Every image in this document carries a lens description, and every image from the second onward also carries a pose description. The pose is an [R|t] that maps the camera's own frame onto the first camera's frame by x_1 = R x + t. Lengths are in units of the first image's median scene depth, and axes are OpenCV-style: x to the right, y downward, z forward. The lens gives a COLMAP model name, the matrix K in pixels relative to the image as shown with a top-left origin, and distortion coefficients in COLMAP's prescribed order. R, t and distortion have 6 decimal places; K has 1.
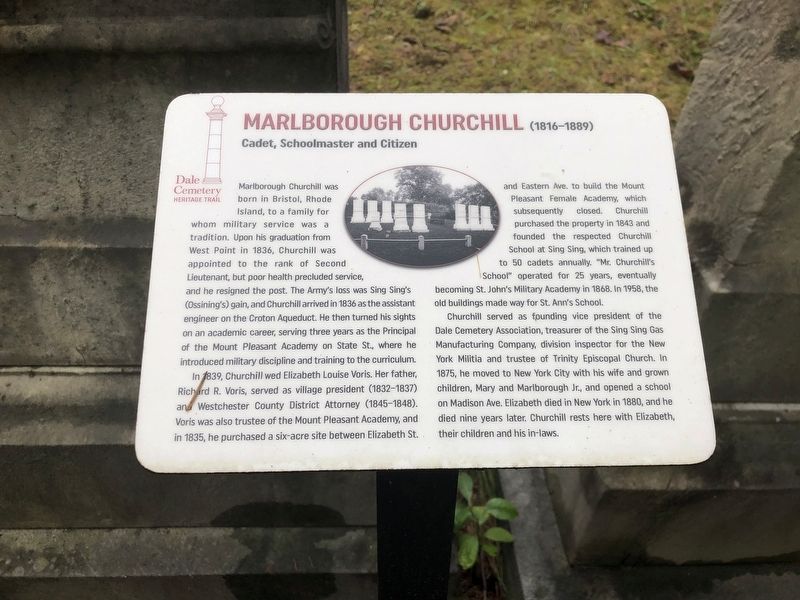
lens RADIAL K [[682.2, 0, 400.0], [0, 682.2, 300.0], [0, 0, 1]] dist [0.022079, 0.009053]
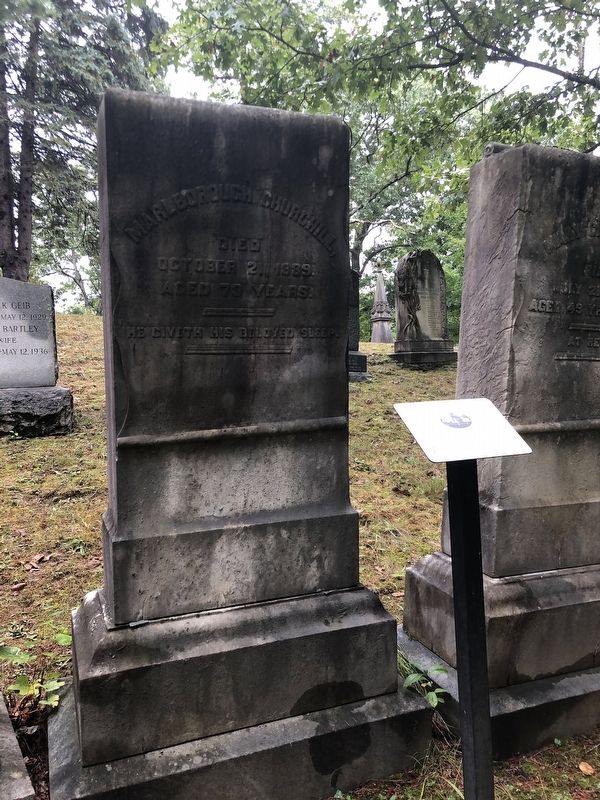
lens RADIAL K [[682.2, 0, 300.0], [0, 682.2, 400.0], [0, 0, 1]] dist [0.022079, 0.009053]
pose [[0.931102, -0.062379, 0.359386, -0.897320], [0.256539, 0.812401, -0.523634, 0.657187], [-0.259302, 0.579753, 0.772430, -0.788253]]
